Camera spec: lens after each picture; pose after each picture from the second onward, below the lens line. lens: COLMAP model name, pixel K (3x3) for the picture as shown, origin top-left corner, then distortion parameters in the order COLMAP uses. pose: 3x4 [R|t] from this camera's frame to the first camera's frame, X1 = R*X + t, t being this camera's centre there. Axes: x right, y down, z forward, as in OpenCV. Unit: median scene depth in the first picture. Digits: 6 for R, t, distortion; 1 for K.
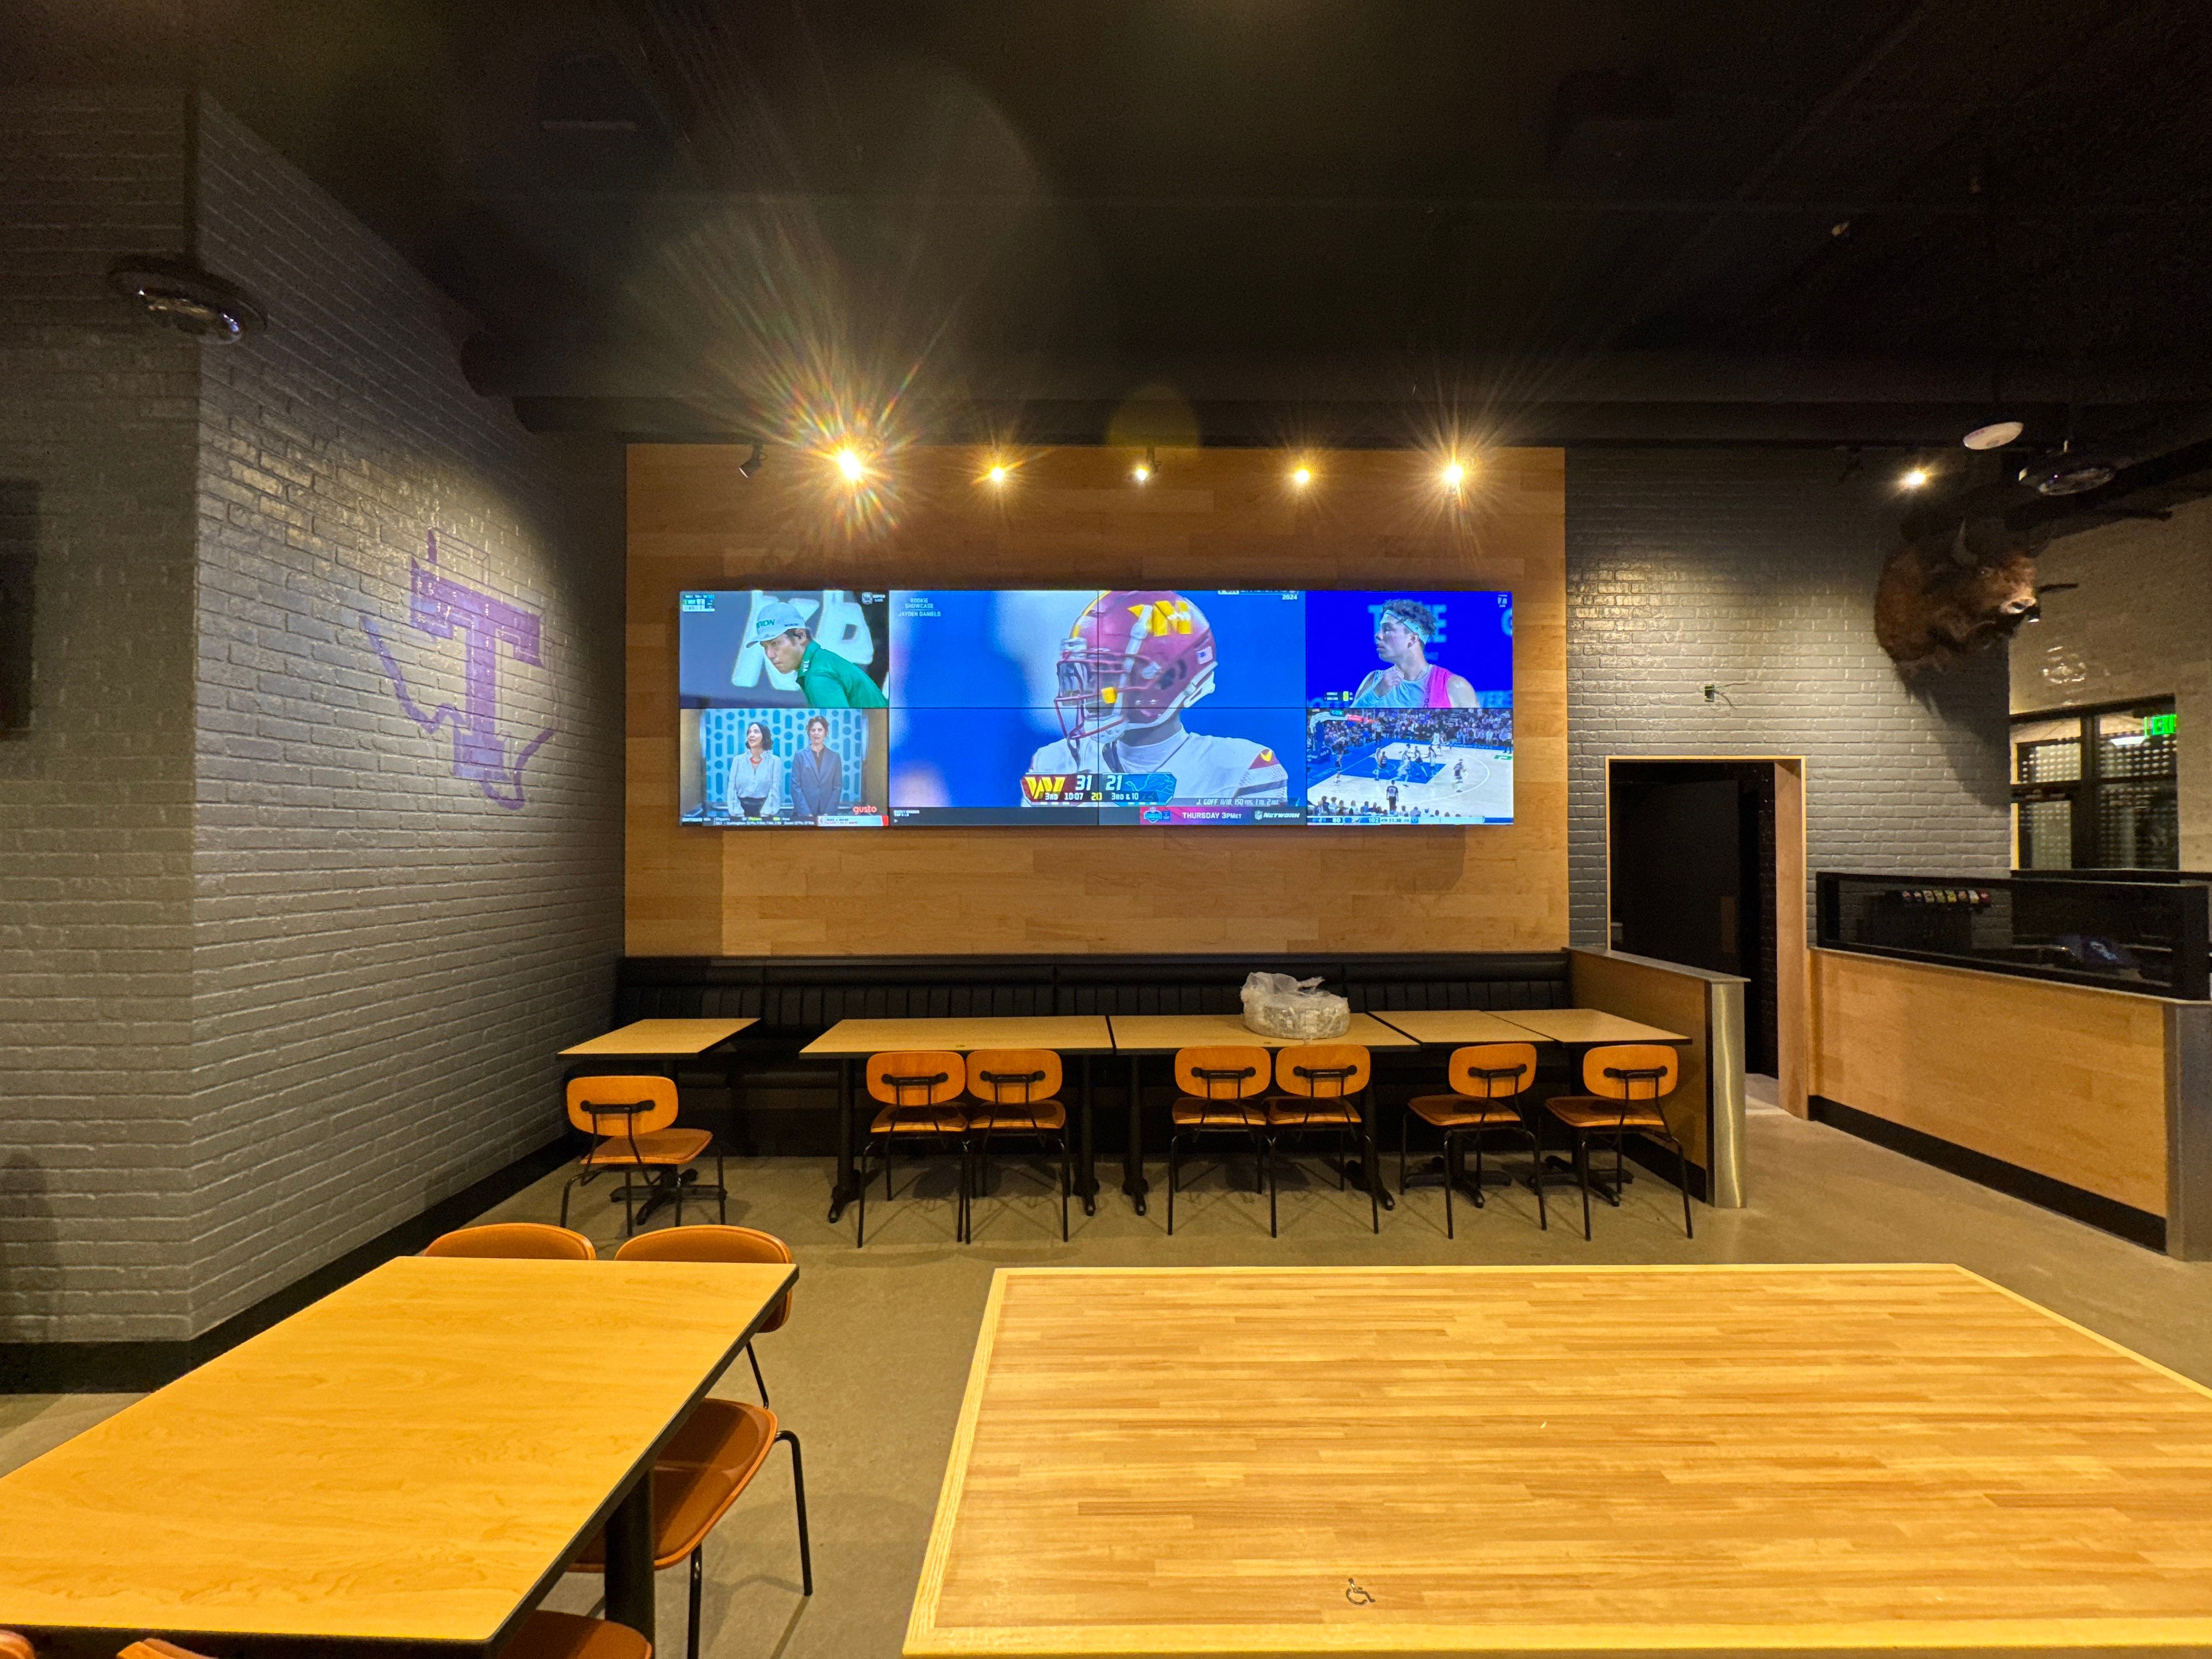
lens RADIAL K [[877.2, 0, 1106.0], [0, 877.2, 829.5], [0, 0, 1]] dist [0.002614, 0.000229]
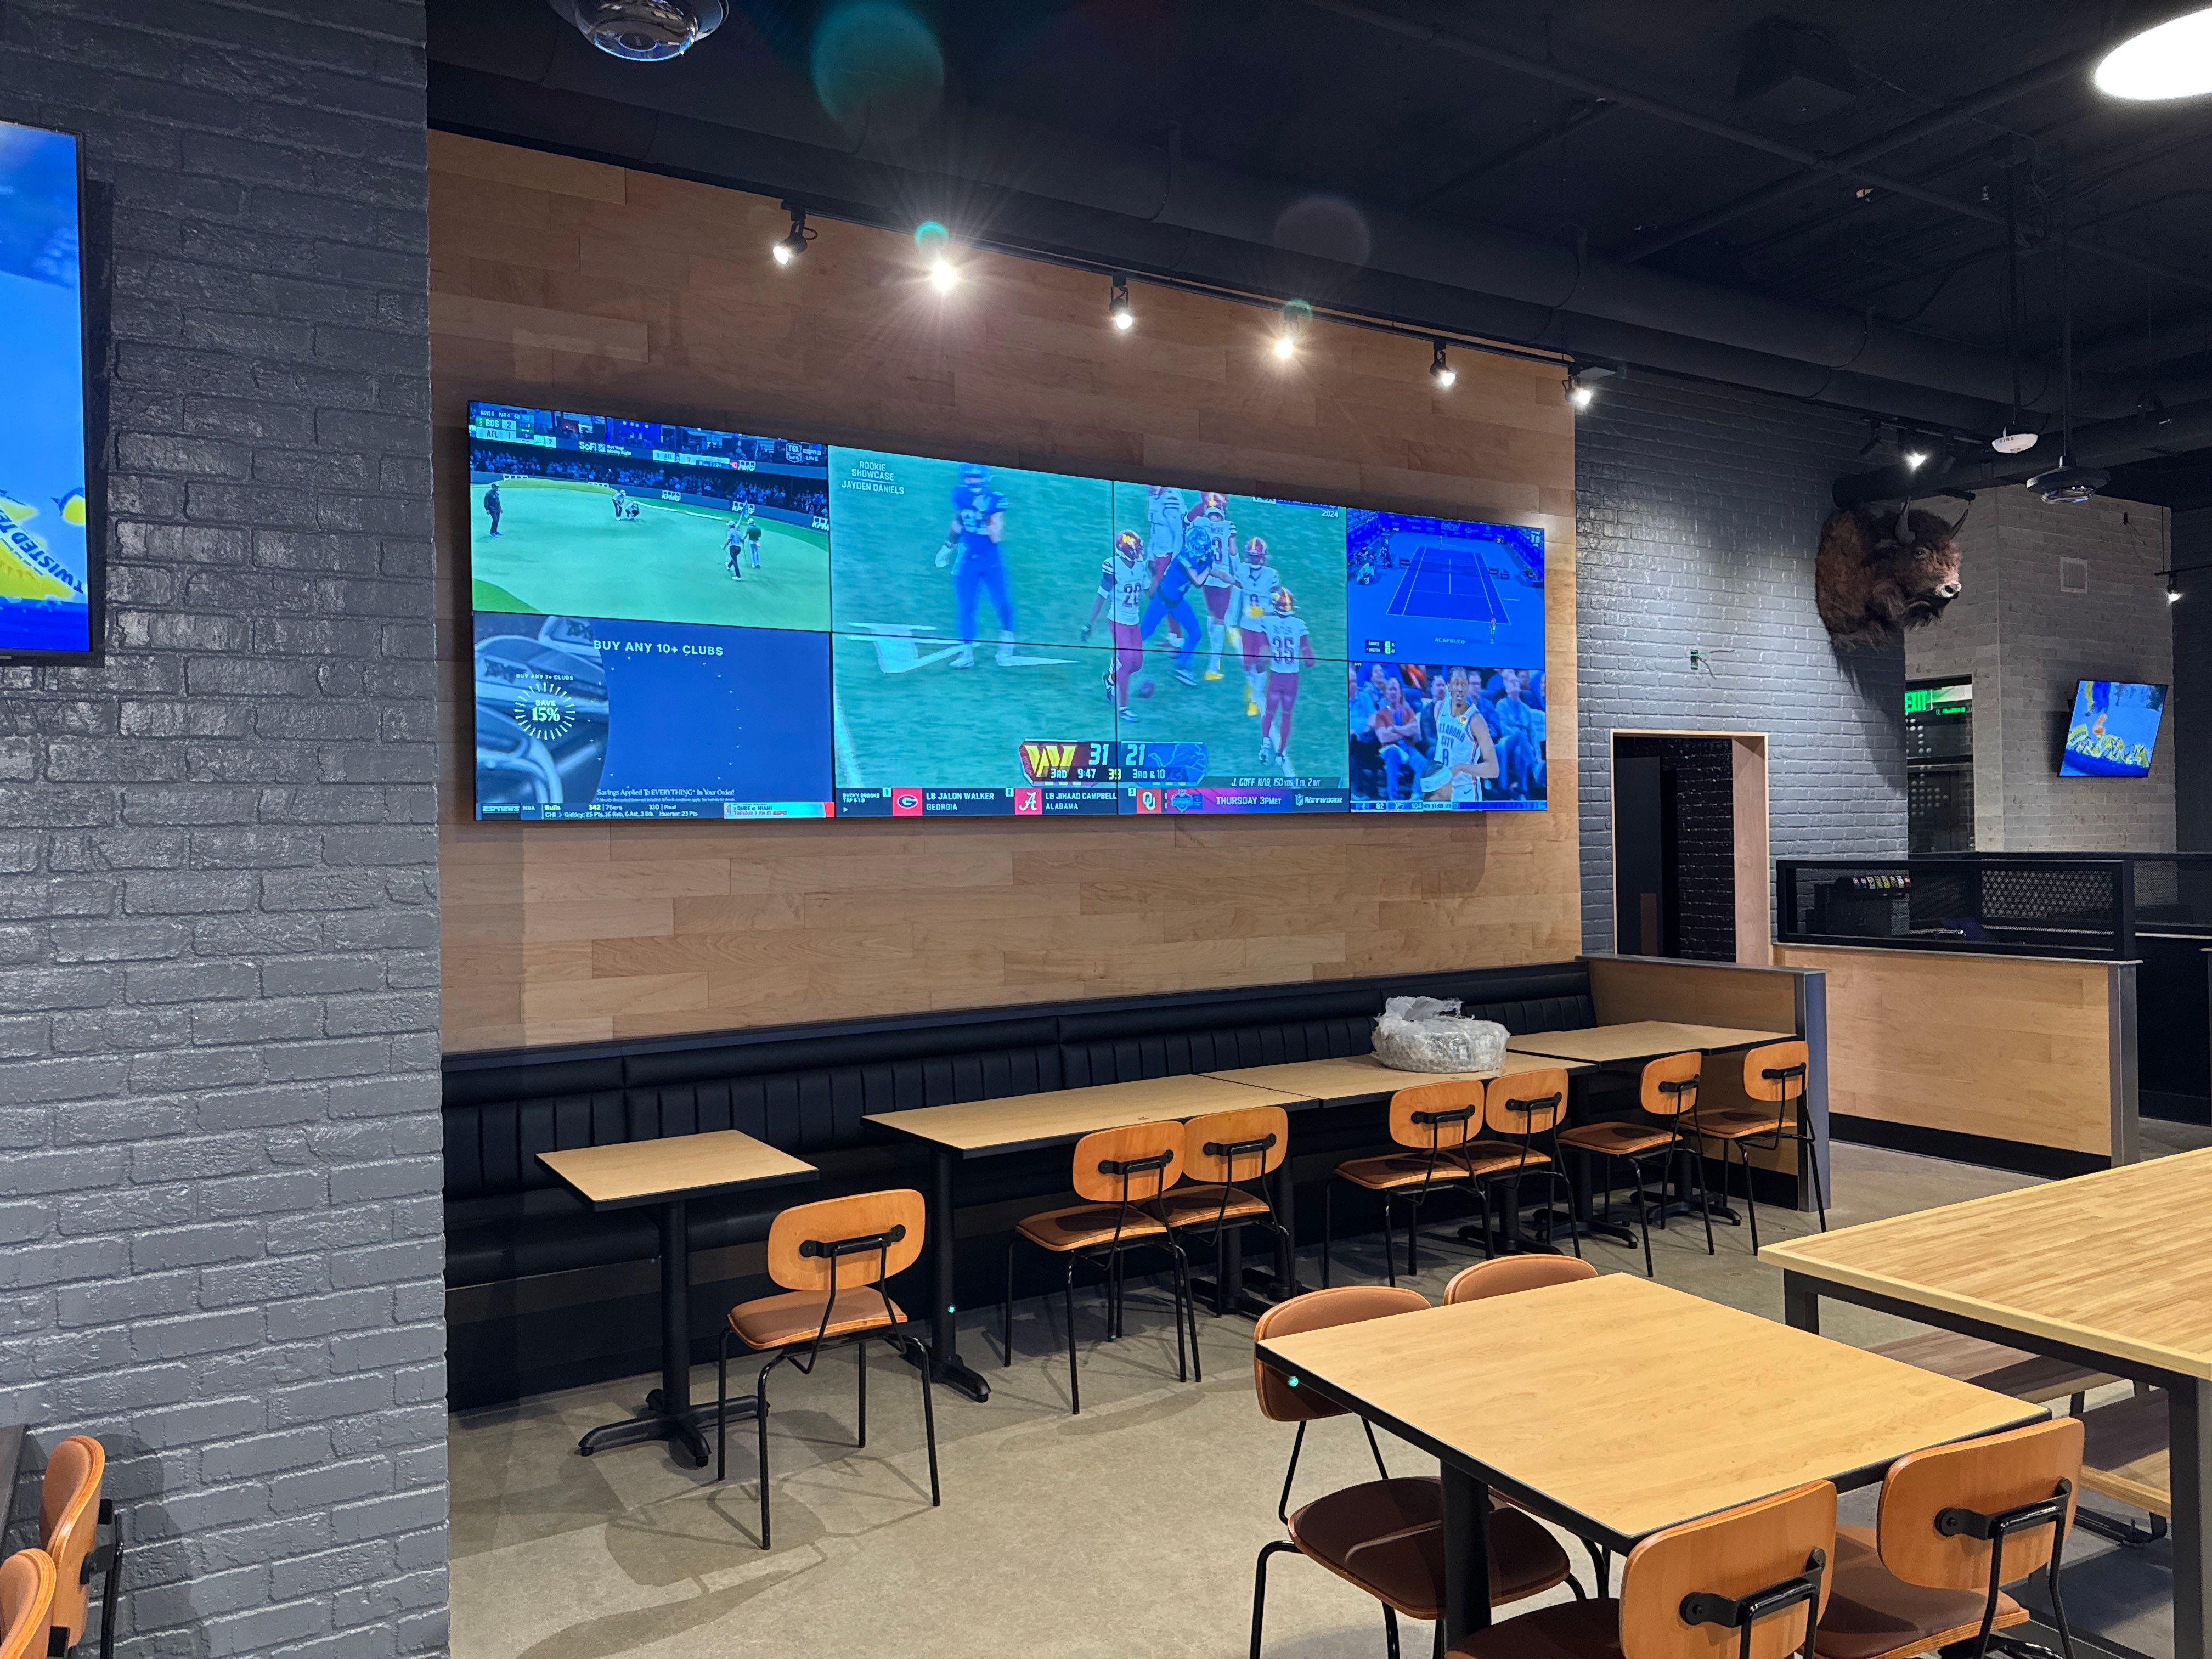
lens RADIAL K [[1557.9, 0, 1106.0], [0, 1557.9, 829.5], [0, 0, 1]] dist [0.126127, -0.166788]
pose [[0.865605, -0.011489, 0.500595, -0.646504], [0.007393, 0.999921, 0.010166, -0.005704], [-0.500672, -0.005099, 0.865622, -0.084878]]
